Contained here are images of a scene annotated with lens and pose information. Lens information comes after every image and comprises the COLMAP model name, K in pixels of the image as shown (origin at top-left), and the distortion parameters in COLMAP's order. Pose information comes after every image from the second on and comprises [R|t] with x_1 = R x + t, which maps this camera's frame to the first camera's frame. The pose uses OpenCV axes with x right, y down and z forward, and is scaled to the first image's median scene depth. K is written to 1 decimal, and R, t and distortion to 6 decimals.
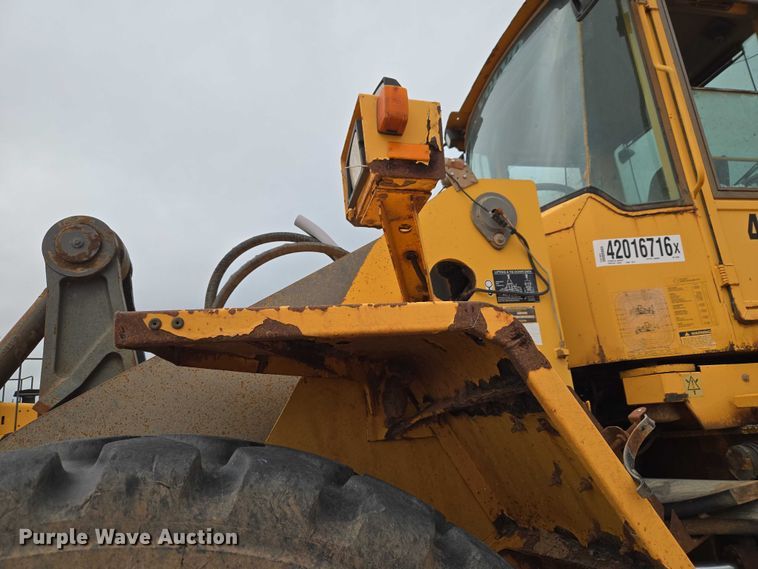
lens RADIAL K [[509.6, 0, 376.0], [0, 509.6, 286.0], [0, 0, 1]] dist [0.074467, -0.060498]
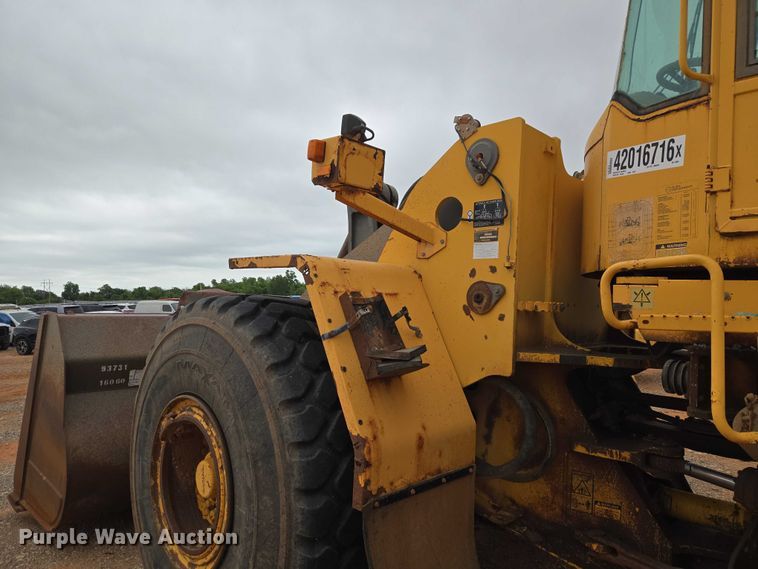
lens RADIAL K [[509.6, 0, 371.3], [0, 509.6, 287.3], [0, 0, 1]] dist [0.074467, -0.060498]
pose [[0.517461, 0.085672, -0.851407, 1.105358], [0.158801, 0.968078, 0.193926, -0.105175], [0.840843, -0.235554, 0.487338, 0.046074]]
